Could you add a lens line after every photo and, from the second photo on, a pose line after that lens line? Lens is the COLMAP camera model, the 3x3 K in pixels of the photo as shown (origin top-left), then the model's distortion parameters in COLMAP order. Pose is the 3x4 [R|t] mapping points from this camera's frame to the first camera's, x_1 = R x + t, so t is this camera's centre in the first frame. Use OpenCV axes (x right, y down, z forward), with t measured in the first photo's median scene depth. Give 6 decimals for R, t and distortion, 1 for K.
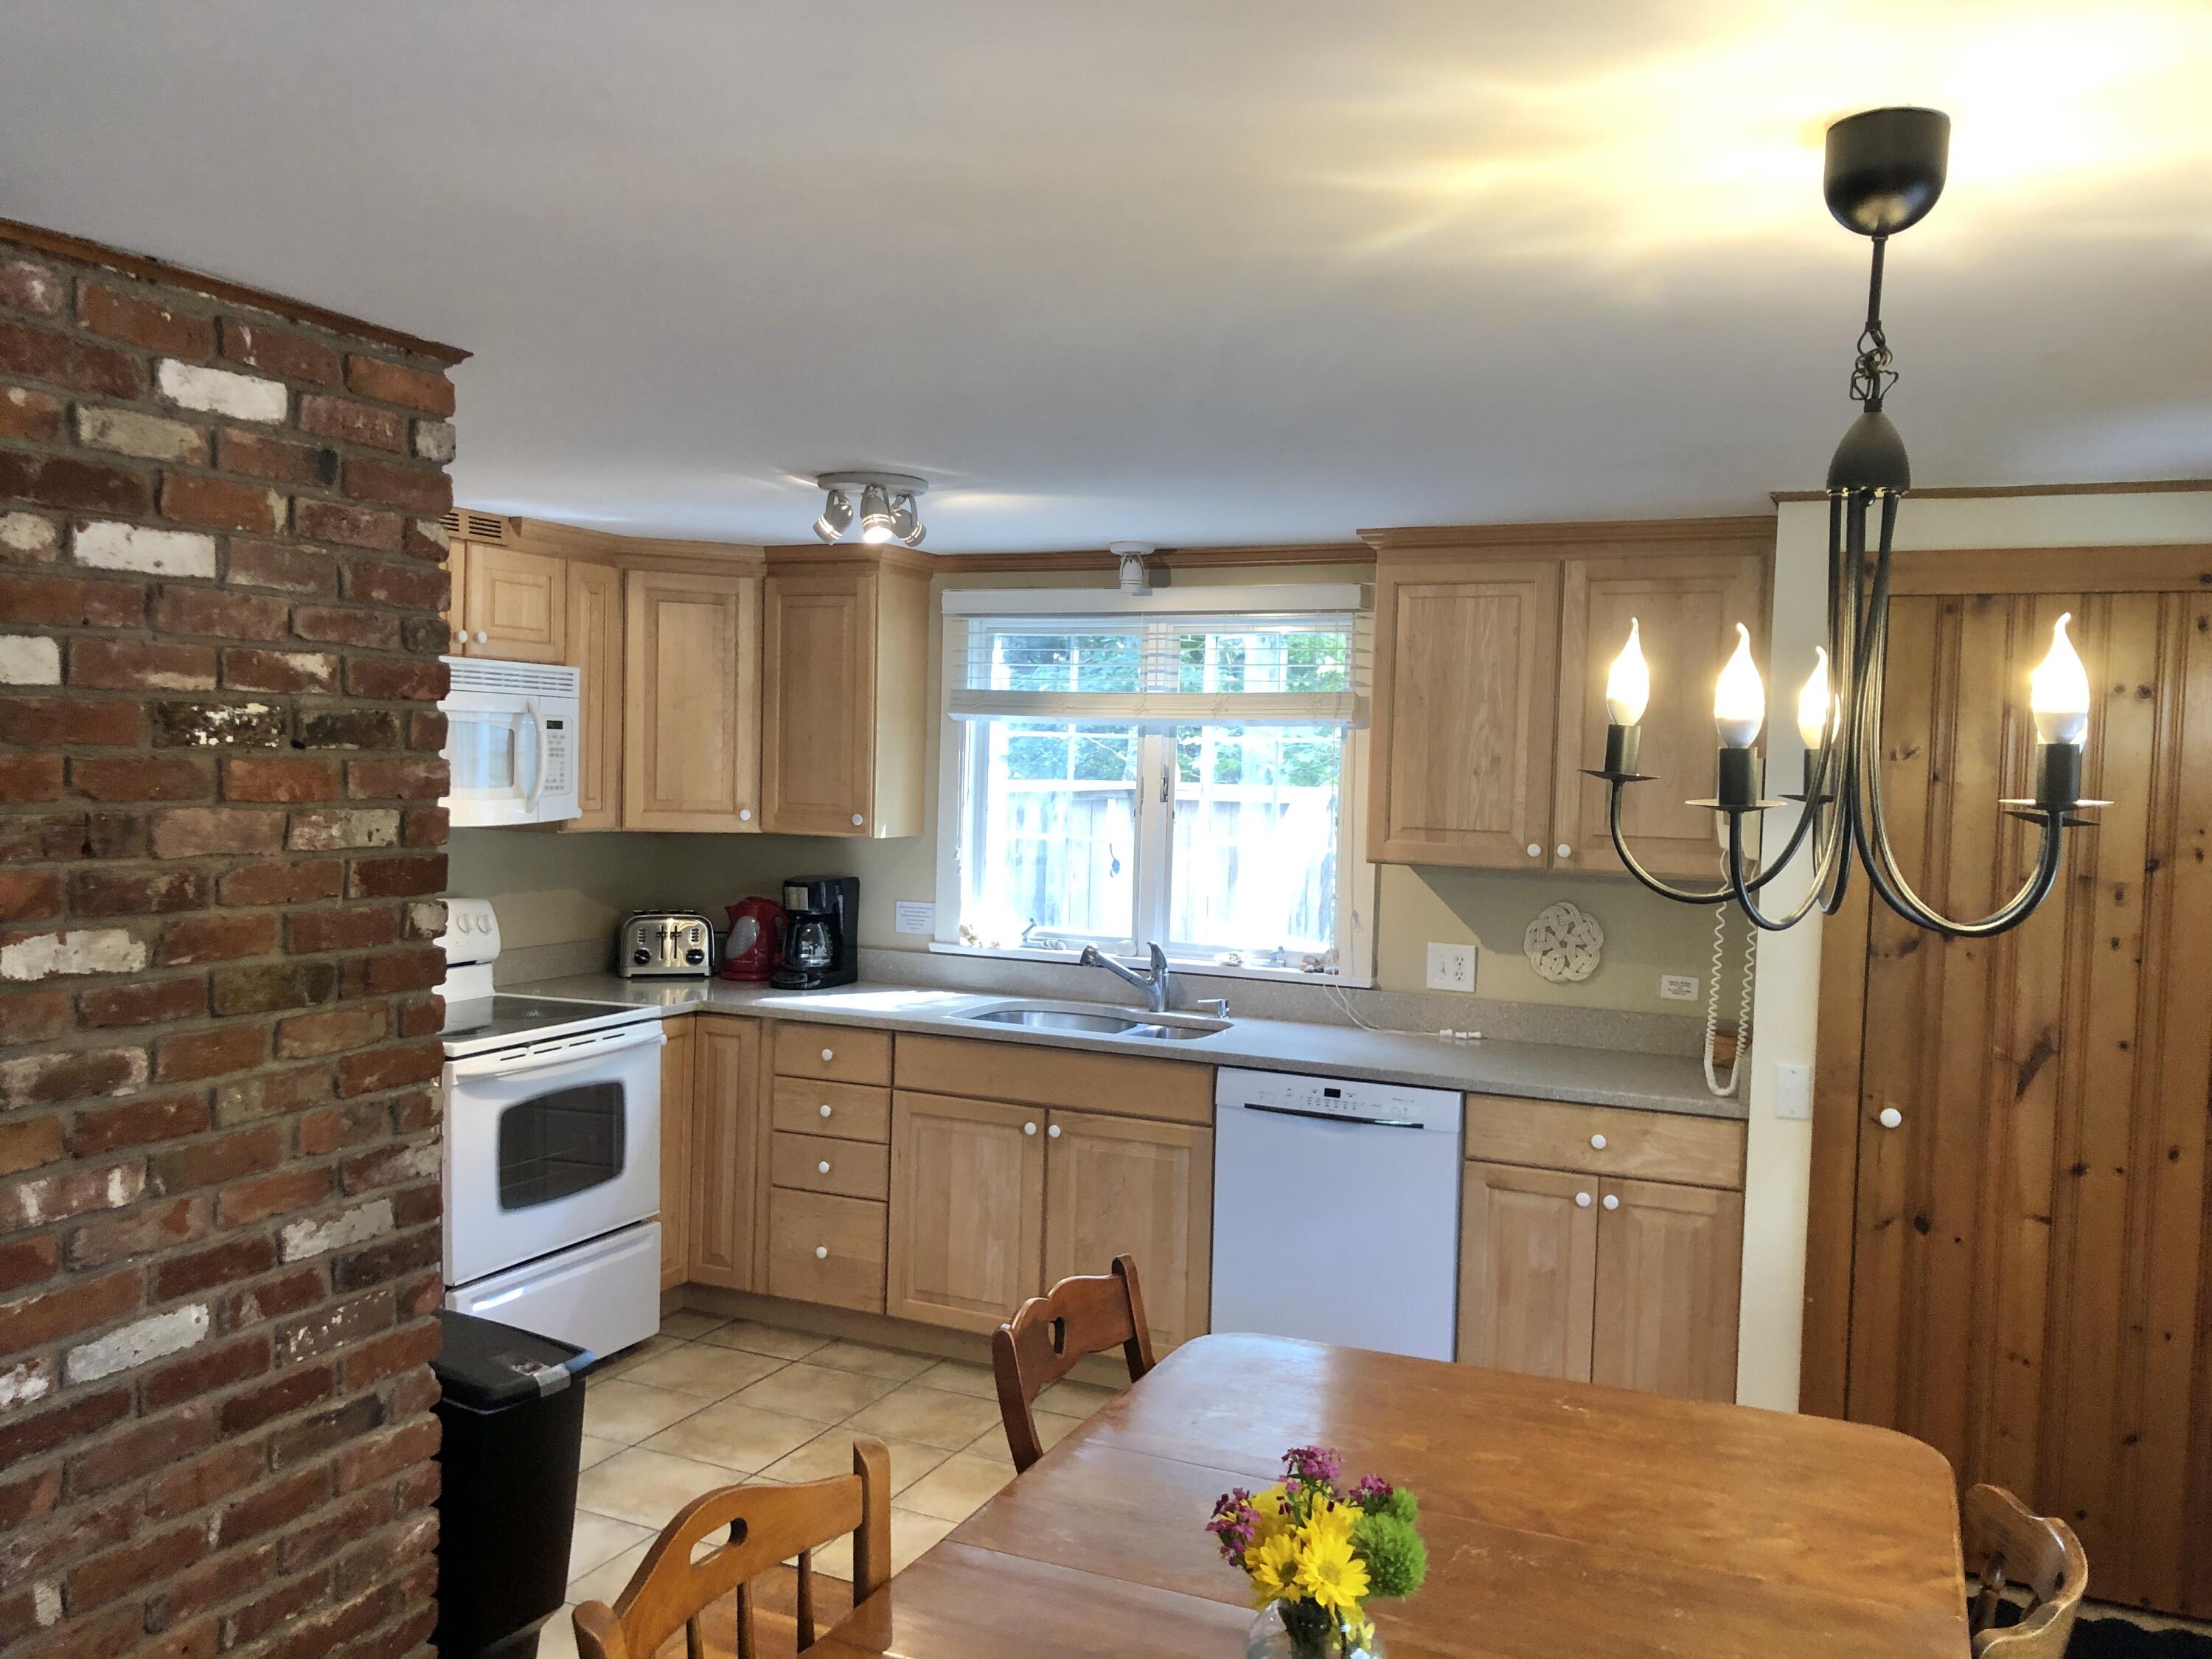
lens RADIAL K [[1801.4, 0, 1106.0], [0, 1801.4, 829.5], [0, 0, 1]] dist [0.127329, -0.253257]
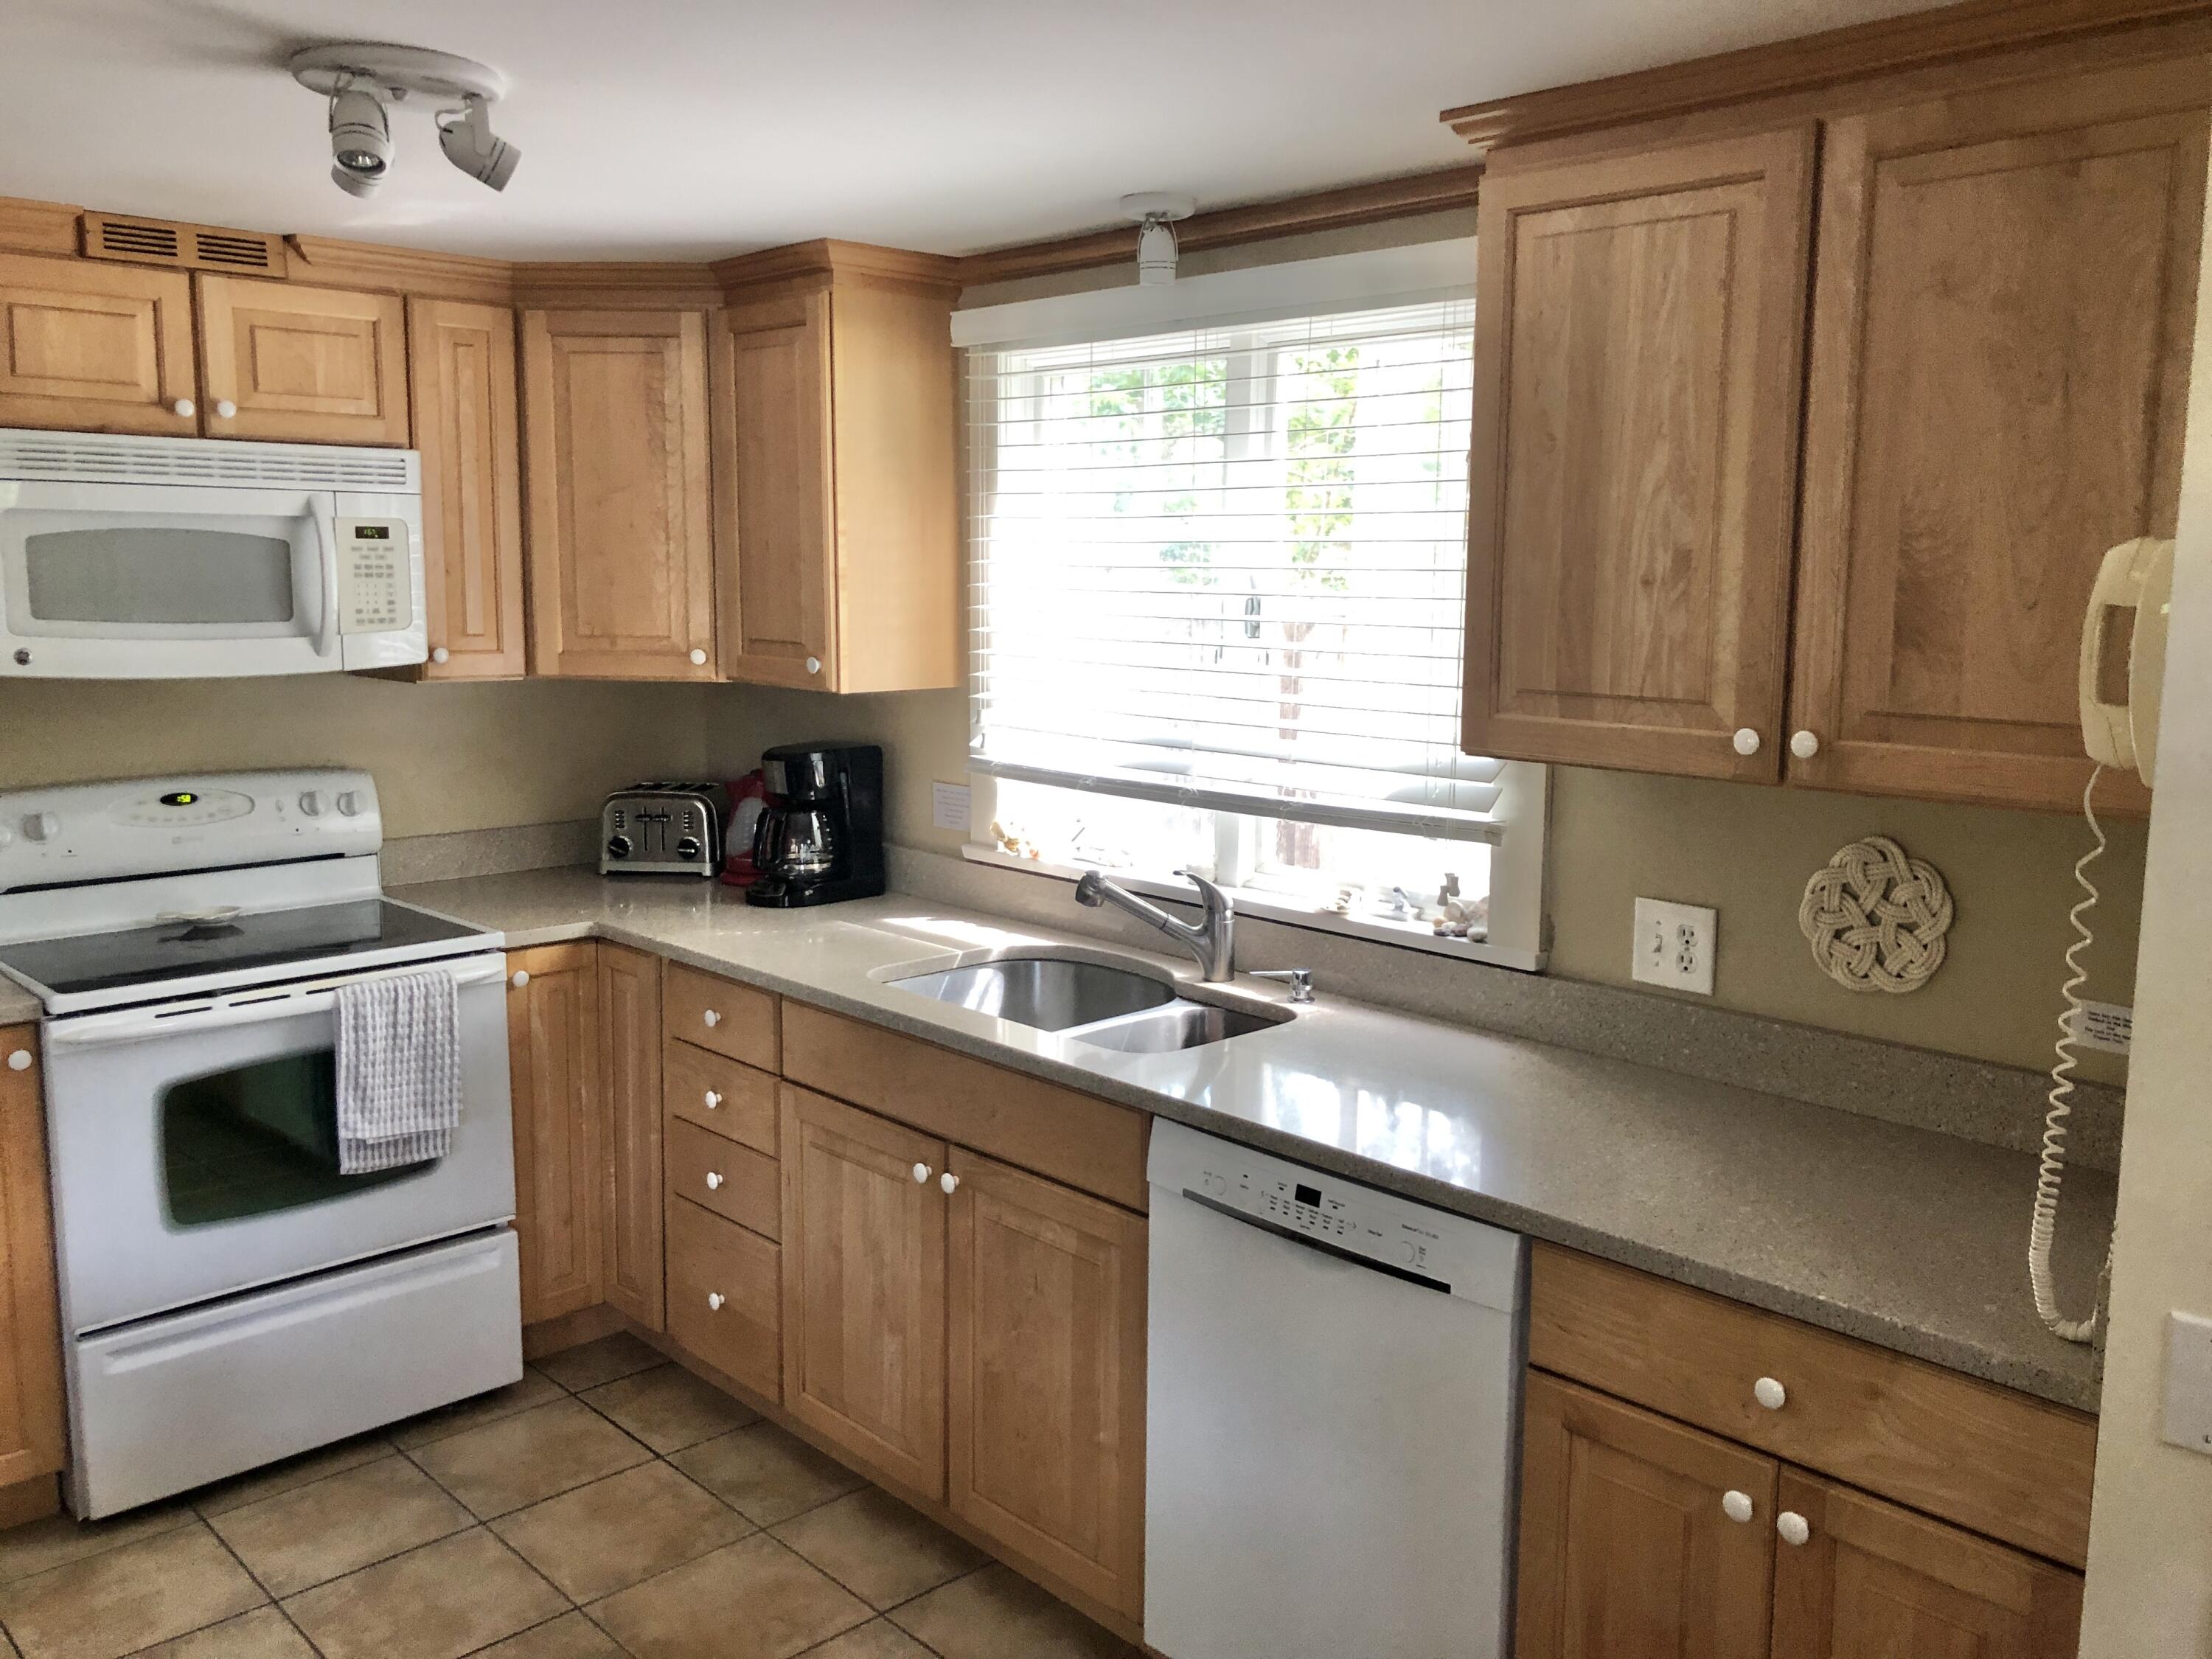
lens RADIAL K [[1838.2, 0, 1113.6], [0, 1838.2, 794.0], [0, 0, 1]] dist [0.030959, -0.003891]
pose [[0.927497, 0.028319, -0.372756, 0.246561], [0.002010, 0.996734, 0.080726, -0.013874], [0.373825, -0.075623, 0.924411, 0.446976]]
